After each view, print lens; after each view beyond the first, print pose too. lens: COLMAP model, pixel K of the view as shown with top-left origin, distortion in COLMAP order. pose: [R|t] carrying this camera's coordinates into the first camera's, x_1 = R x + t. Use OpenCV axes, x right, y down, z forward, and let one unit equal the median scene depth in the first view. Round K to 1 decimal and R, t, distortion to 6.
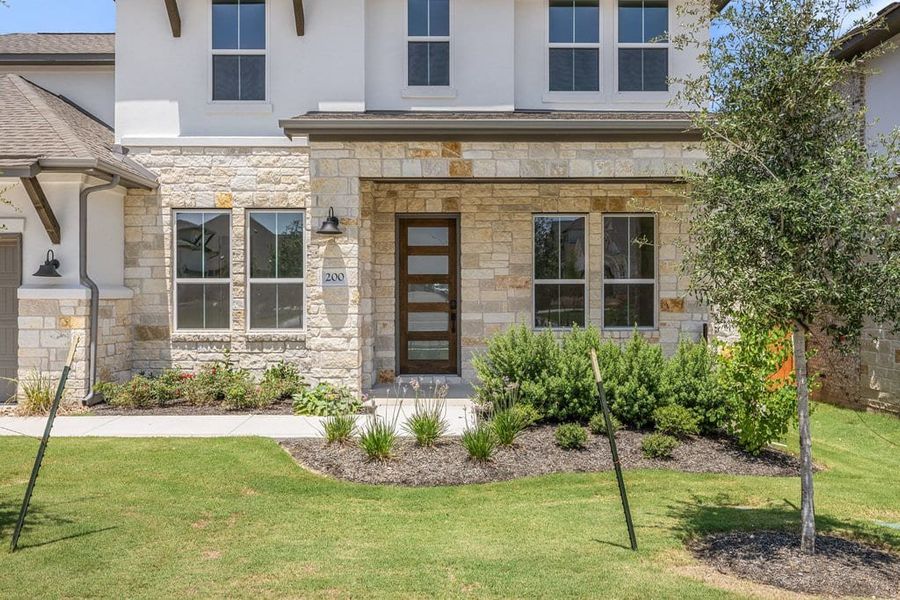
lens RADIAL K [[754.3, 0, 450.0], [0, 754.3, 300.0], [0, 0, 1]] dist [-0.006883, -0.009618]
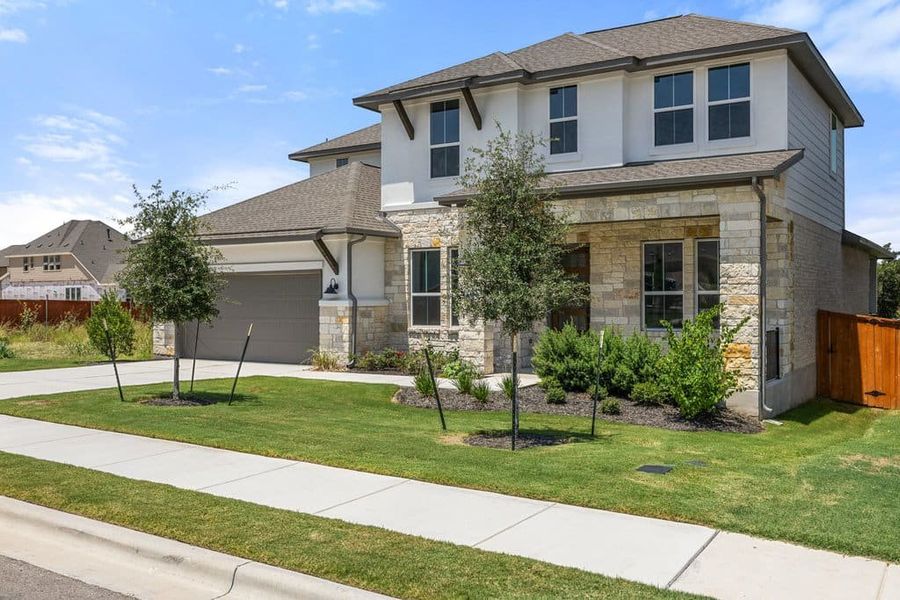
lens RADIAL K [[754.3, 0, 450.0], [0, 754.3, 300.0], [0, 0, 1]] dist [-0.006883, -0.009618]
pose [[0.850053, -0.002433, -0.526691, 0.539946], [0.000583, 0.999993, -0.003678, -0.008382], [0.526696, 0.002819, 0.850049, -0.302310]]
